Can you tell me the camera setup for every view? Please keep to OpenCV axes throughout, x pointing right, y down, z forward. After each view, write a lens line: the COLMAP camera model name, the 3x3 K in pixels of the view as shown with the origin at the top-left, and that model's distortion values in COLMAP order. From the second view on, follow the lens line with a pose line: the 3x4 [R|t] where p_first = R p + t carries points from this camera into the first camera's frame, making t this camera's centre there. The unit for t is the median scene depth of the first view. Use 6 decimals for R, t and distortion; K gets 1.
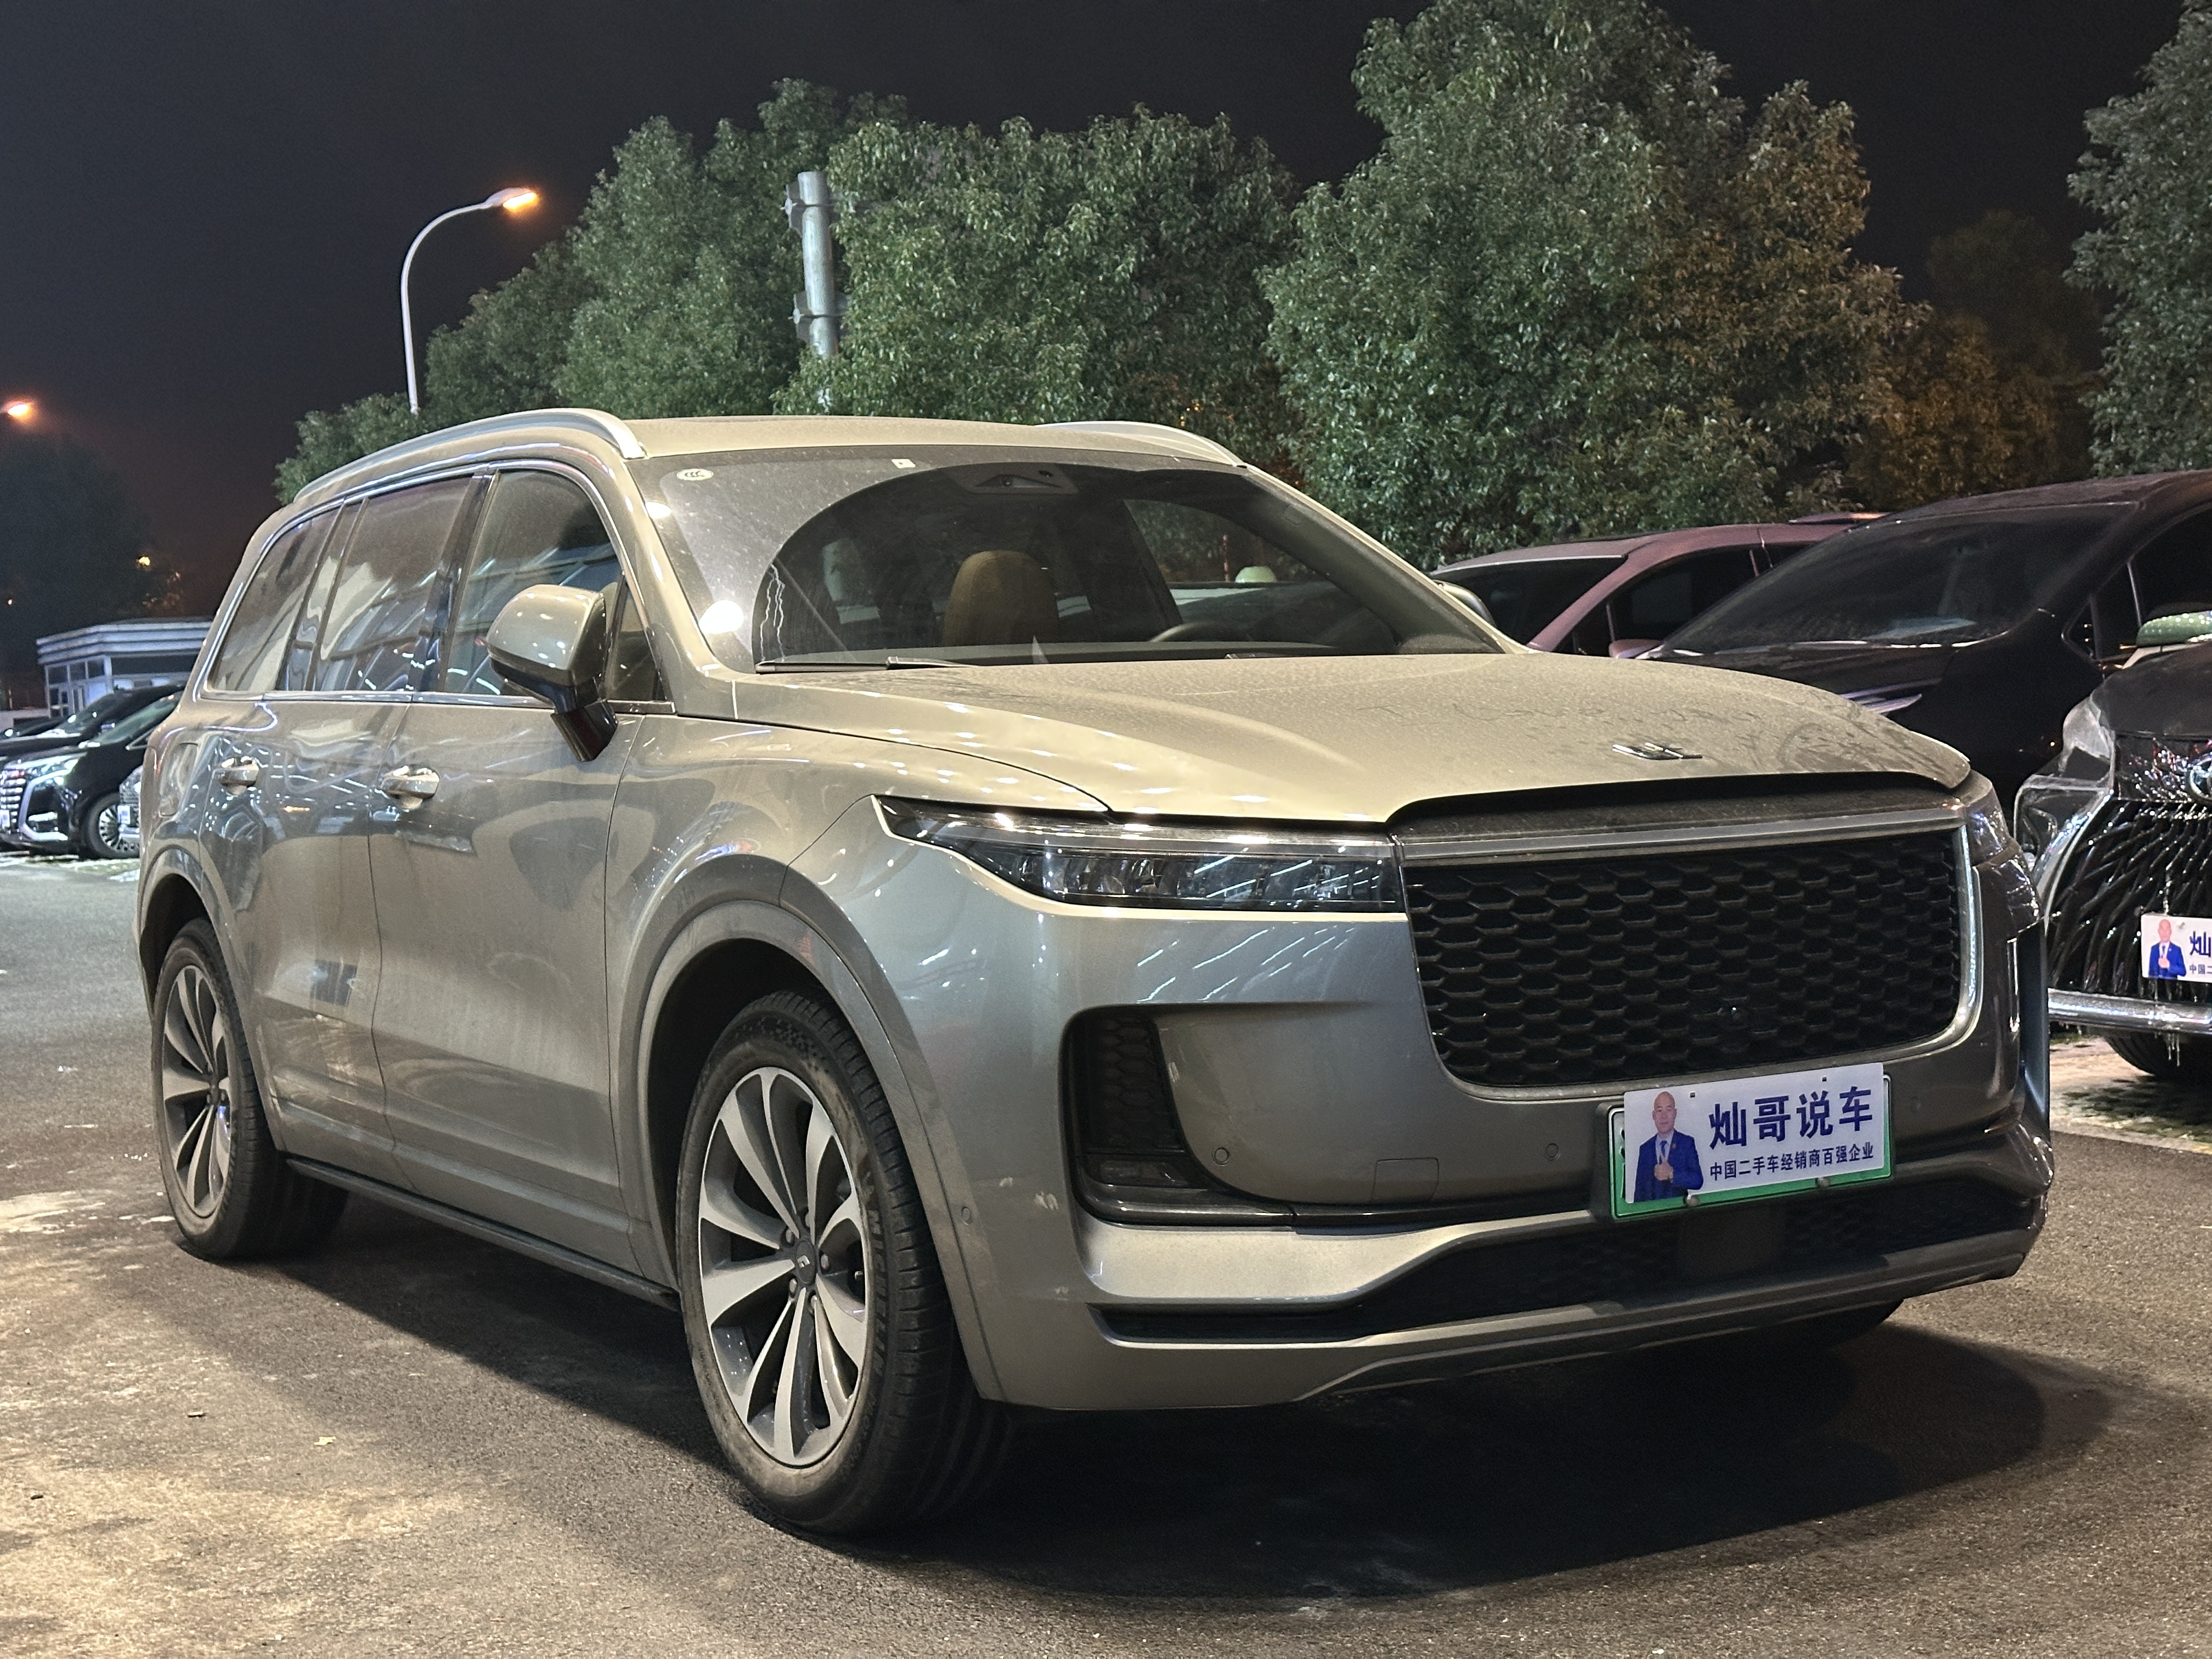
lens RADIAL K [[3003.2, 0, 1121.4], [0, 3003.2, 867.7], [0, 0, 1]] dist [0.178207, -0.361746]
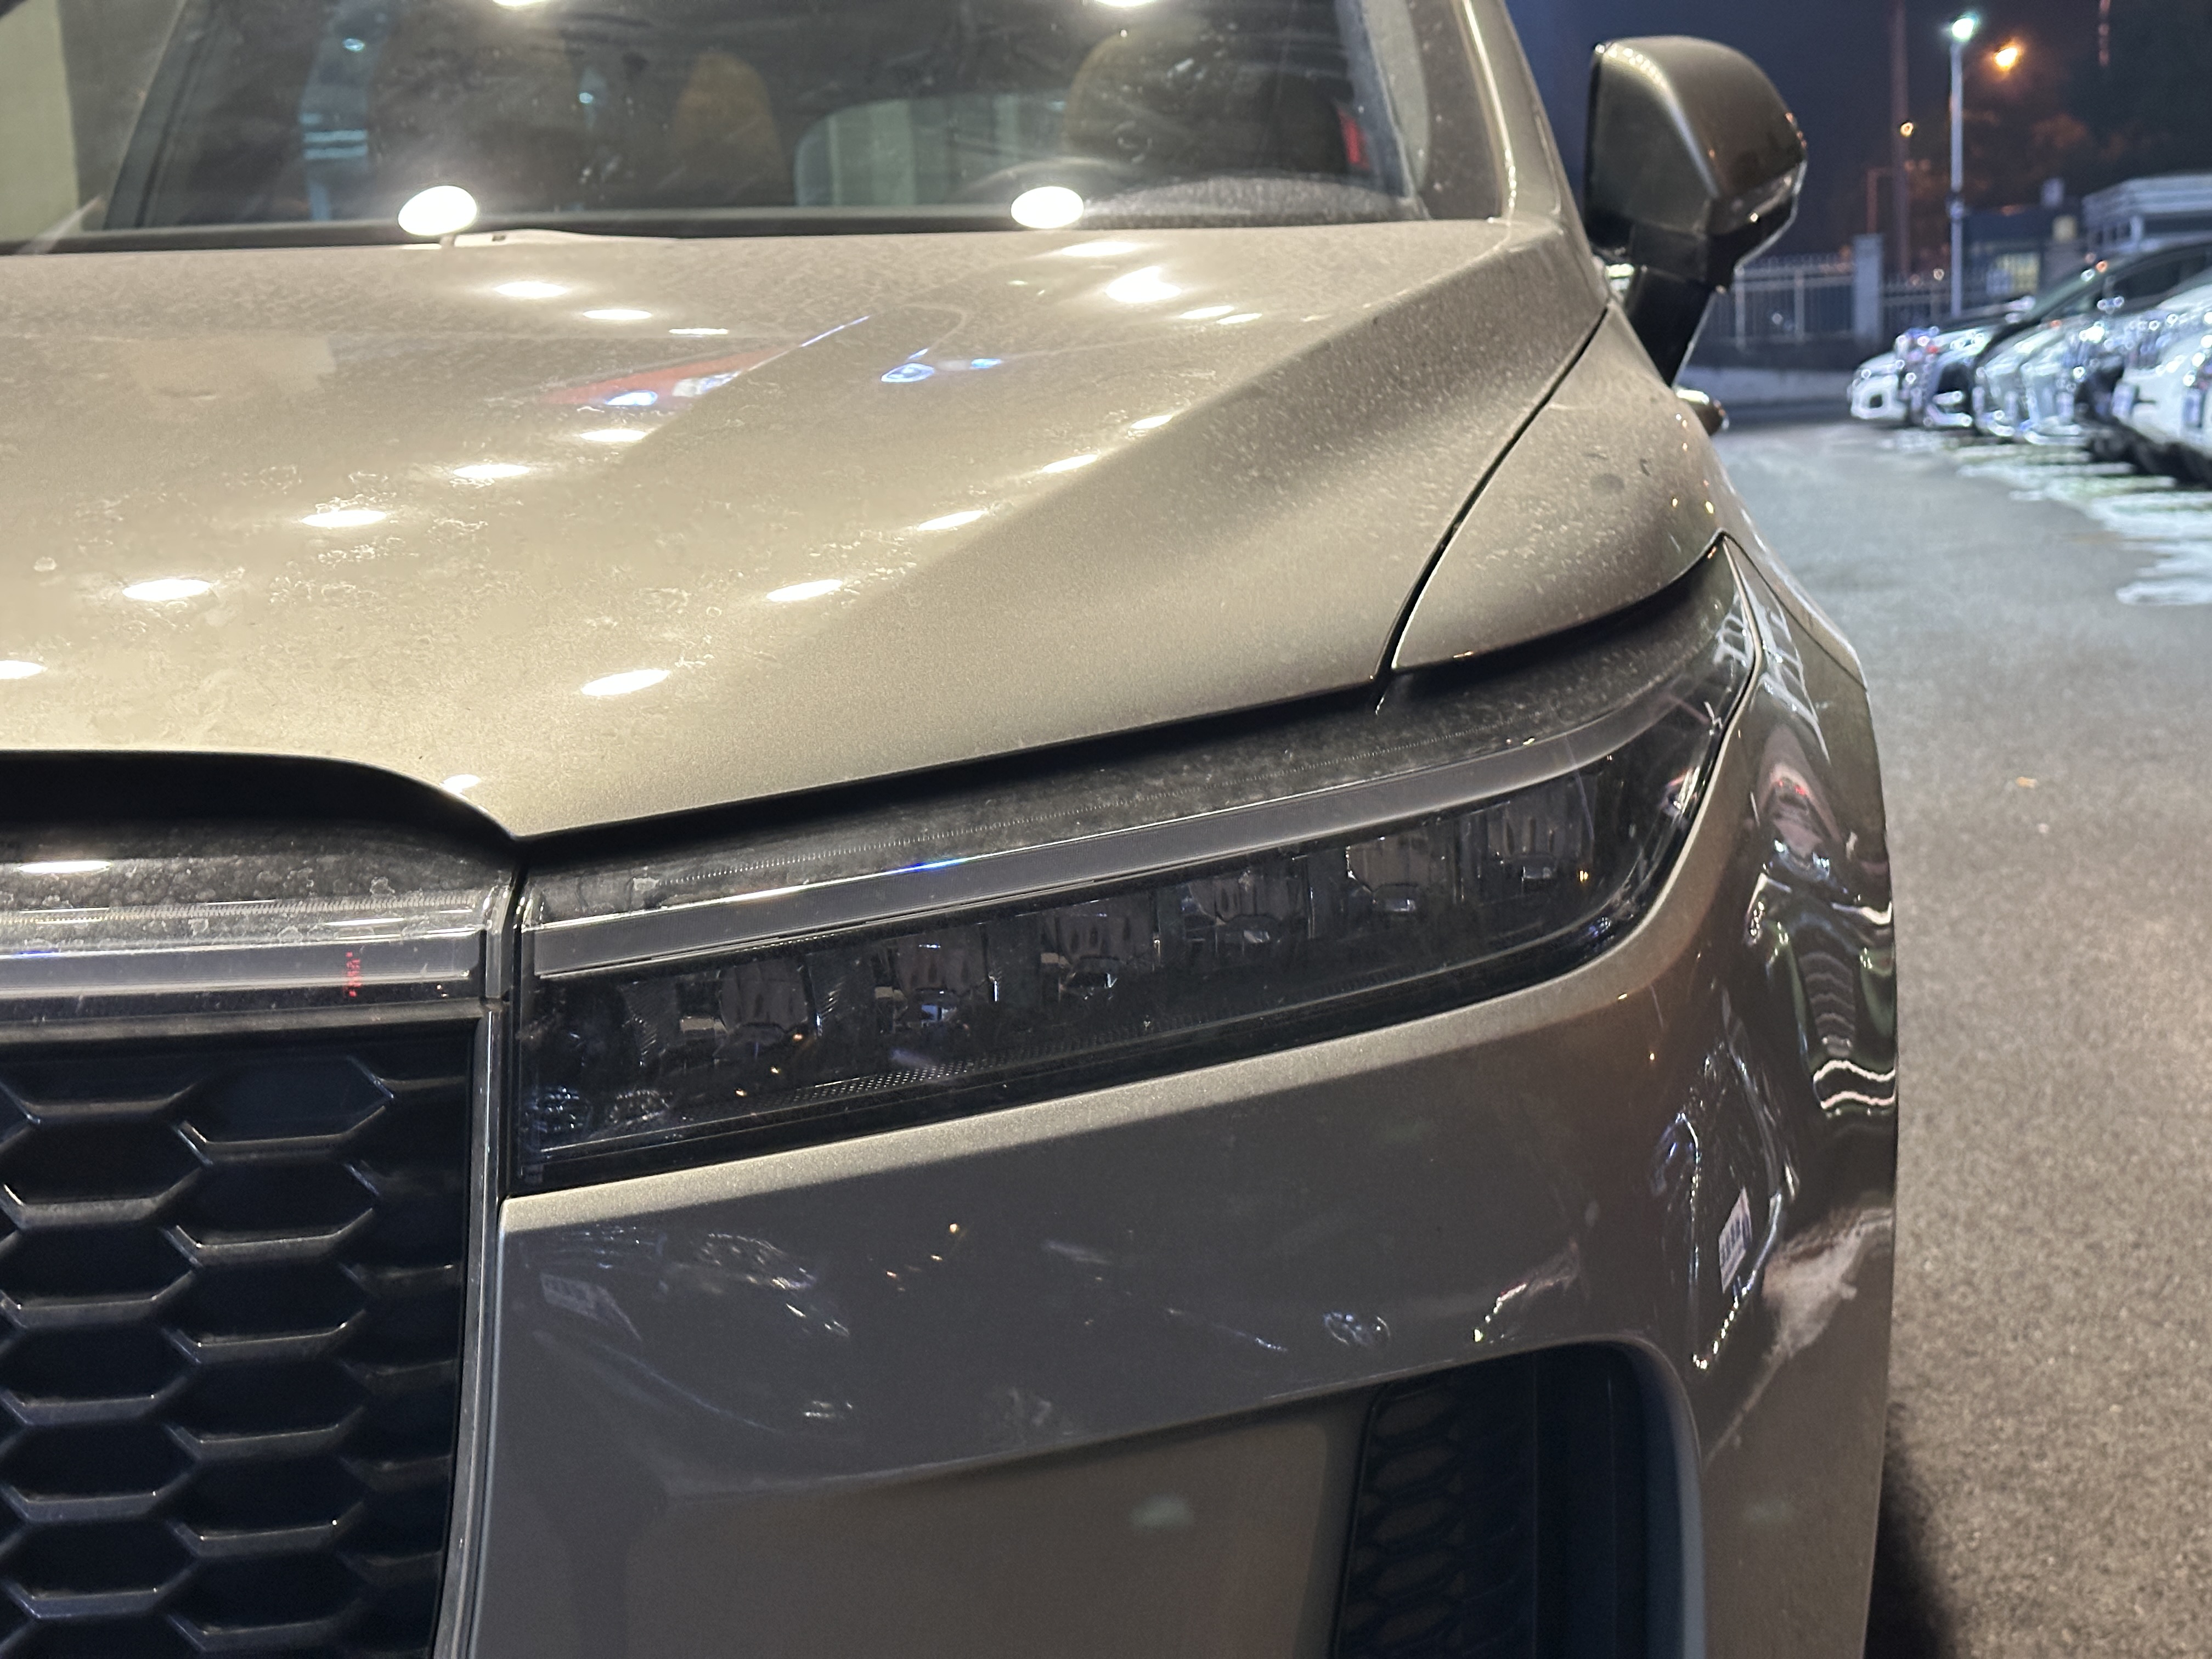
lens RADIAL K [[3003.2, 0, 1121.4], [0, 3003.2, 867.7], [0, 0, 1]] dist [0.178207, -0.361746]
pose [[0.774265, 0.120585, -0.621267, 0.482208], [-0.032081, 0.987896, 0.151765, -0.064642], [0.632048, -0.097575, 0.768762, 0.915499]]
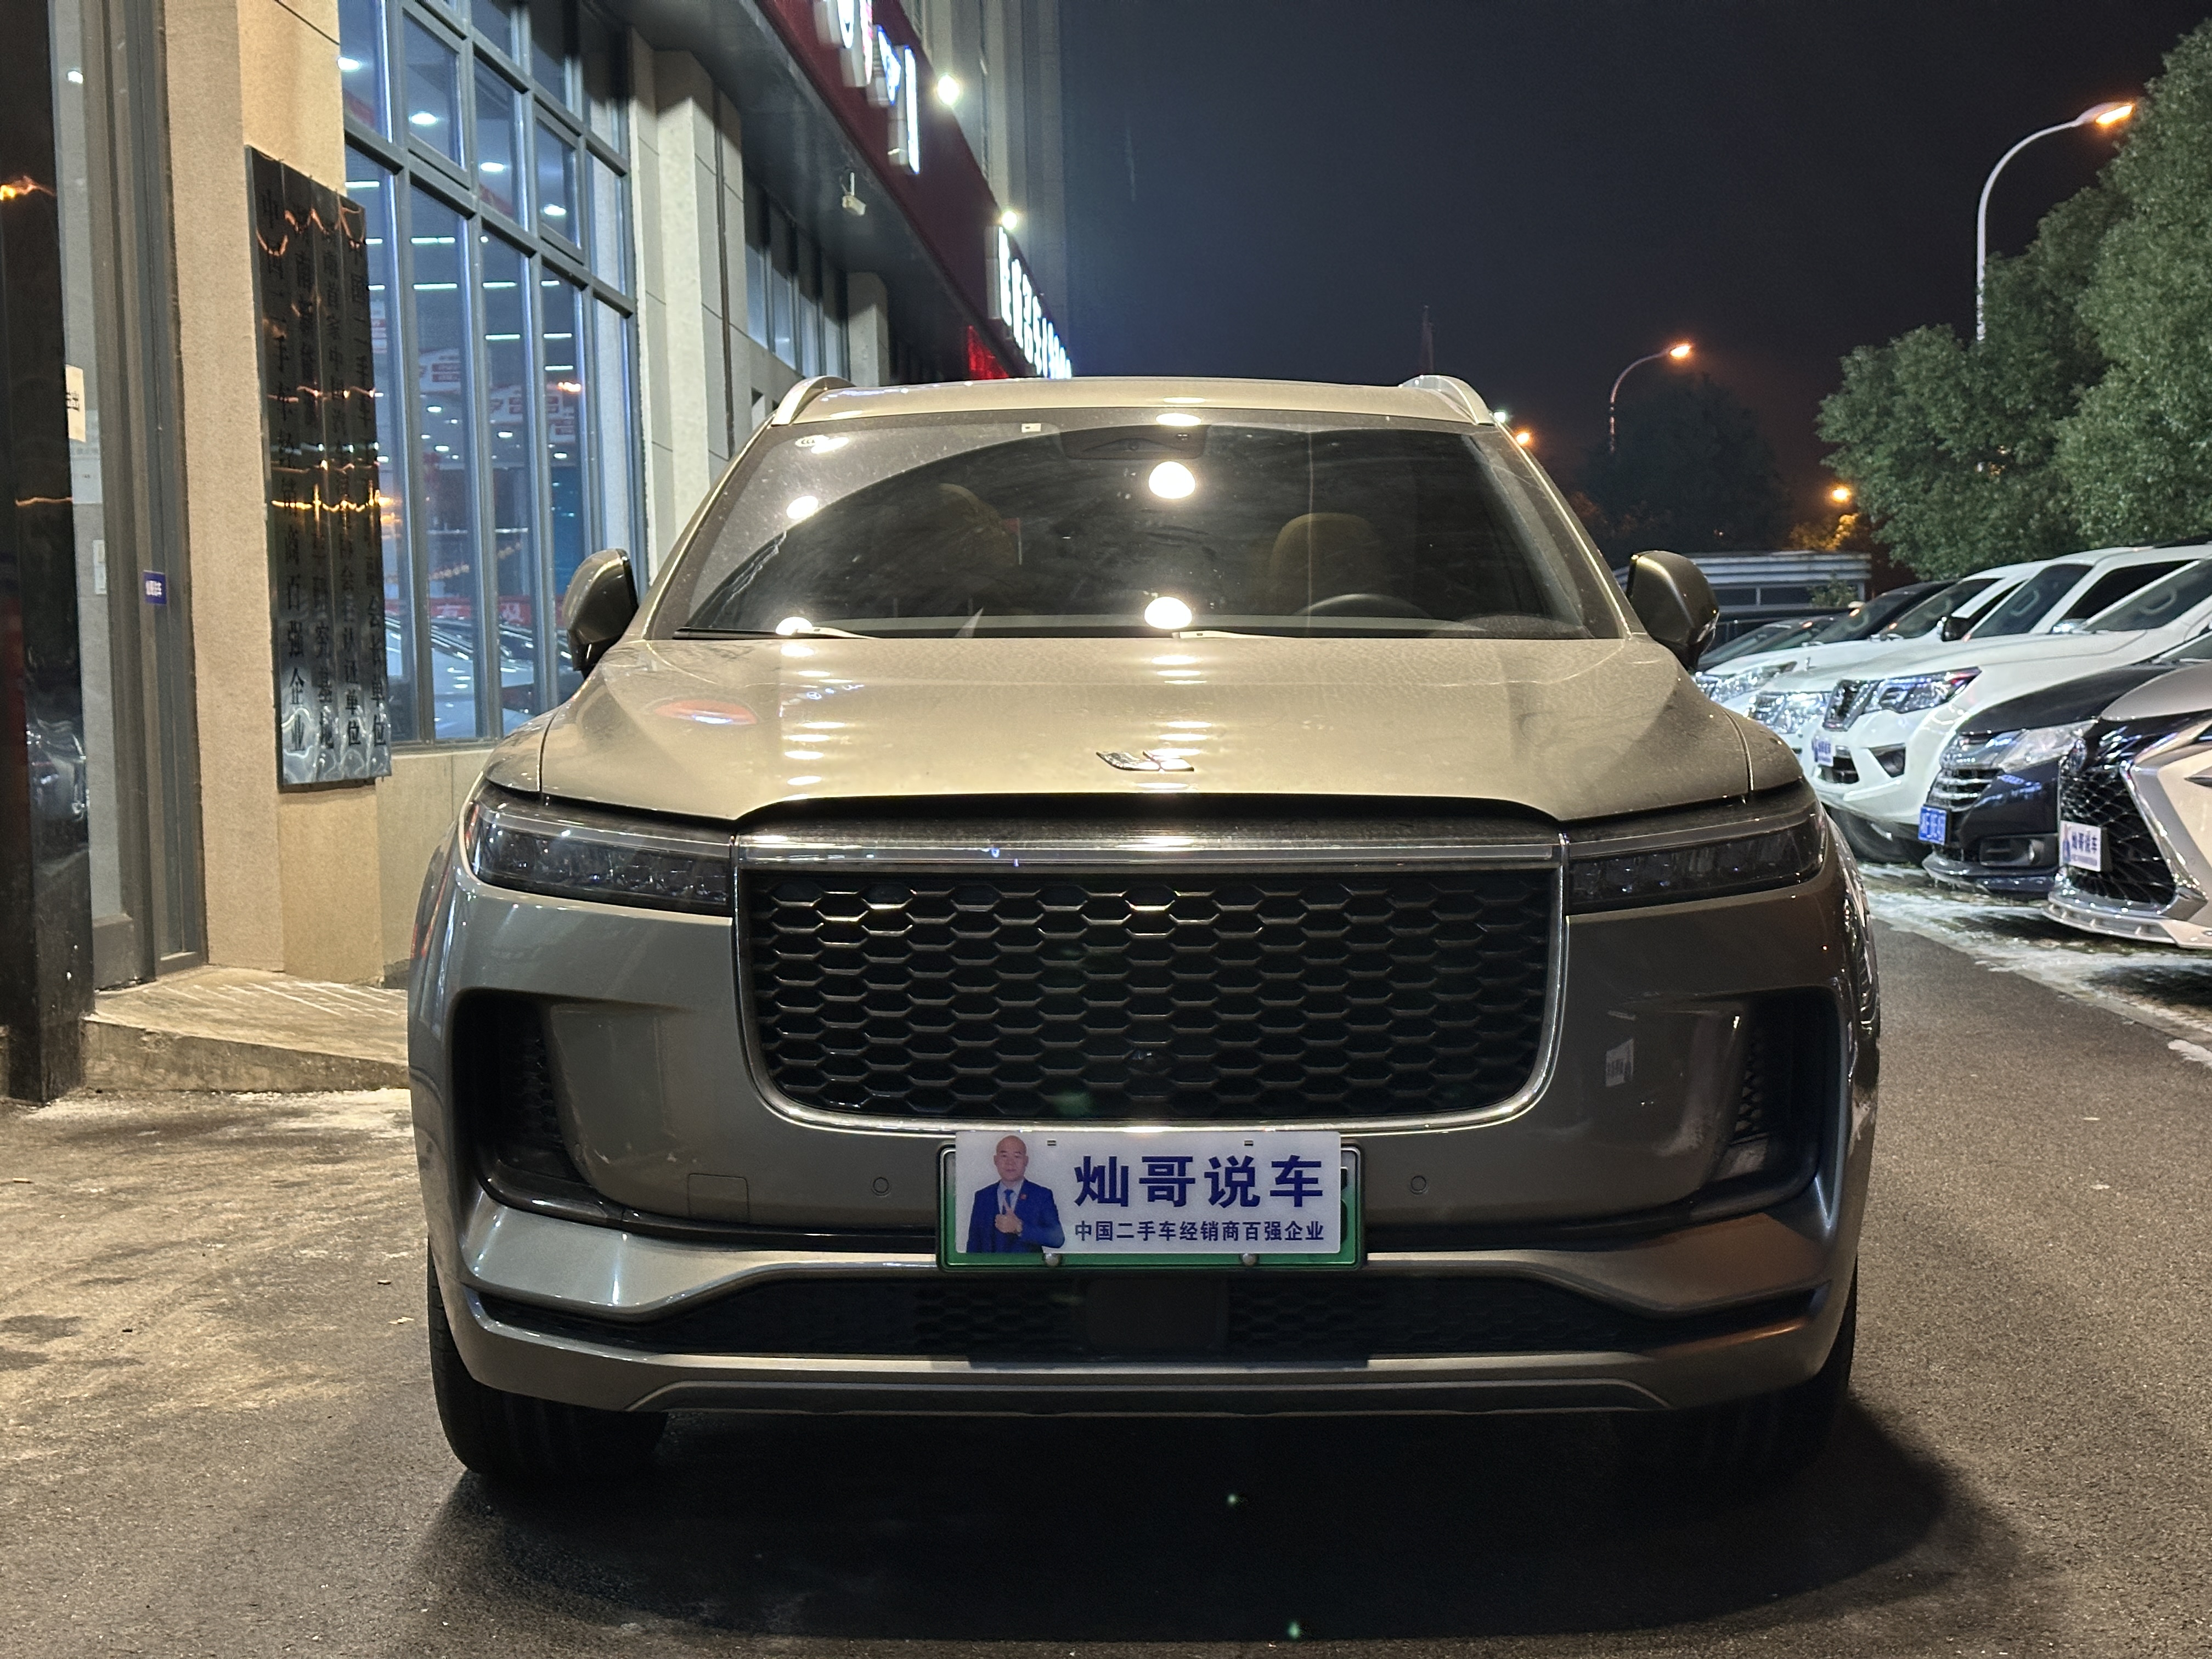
lens RADIAL K [[3003.2, 0, 1121.4], [0, 3003.2, 867.7], [0, 0, 1]] dist [0.178207, -0.361746]
pose [[0.857622, 0.068011, -0.509763, 0.638699], [-0.056676, 0.997678, 0.037755, -0.040617], [0.511147, -0.003488, 0.859486, 0.231794]]
